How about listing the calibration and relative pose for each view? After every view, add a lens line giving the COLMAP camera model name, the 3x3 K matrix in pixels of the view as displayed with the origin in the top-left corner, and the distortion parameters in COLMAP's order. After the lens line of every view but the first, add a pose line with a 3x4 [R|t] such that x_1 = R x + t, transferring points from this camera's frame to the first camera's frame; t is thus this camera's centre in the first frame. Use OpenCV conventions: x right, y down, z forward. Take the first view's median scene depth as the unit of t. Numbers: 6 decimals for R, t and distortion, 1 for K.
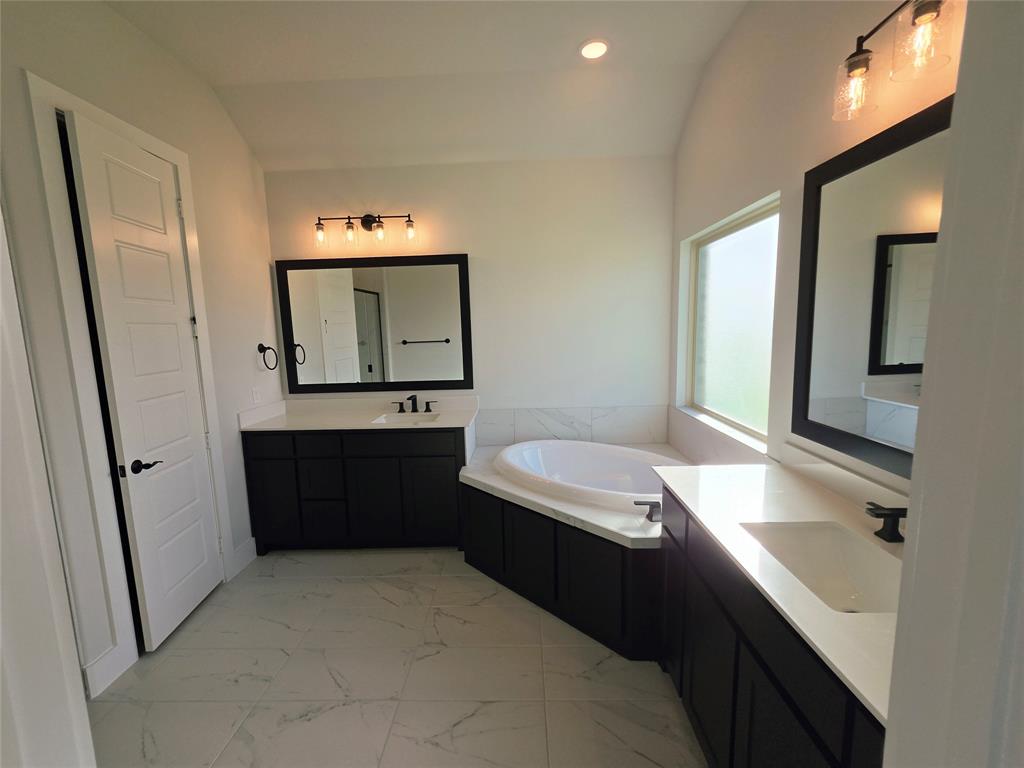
lens RADIAL K [[422.0, 0, 513.1], [0, 422.0, 382.9], [0, 0, 1]] dist [-0.006663, -0.000119]
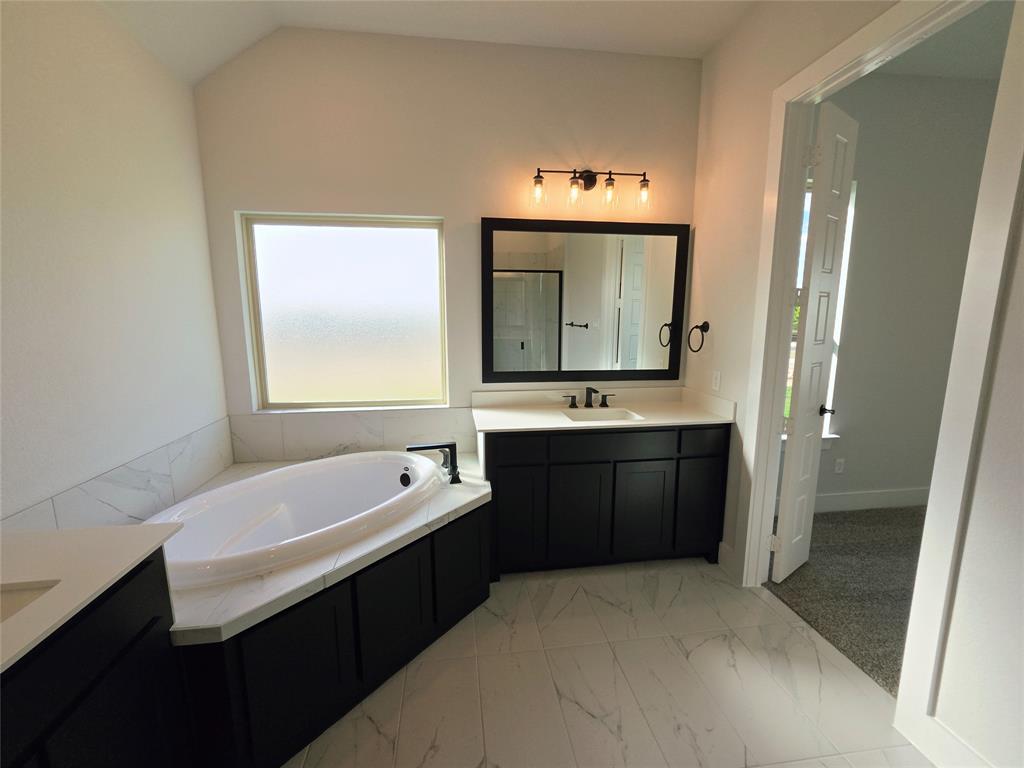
lens RADIAL K [[422.0, 0, 513.1], [0, 422.0, 382.9], [0, 0, 1]] dist [-0.006663, -0.000119]
pose [[-0.136739, -0.127343, 0.982388, -0.826884], [0.135595, 0.979962, 0.145902, -0.090527], [-0.981283, 0.153158, -0.116732, 1.005847]]
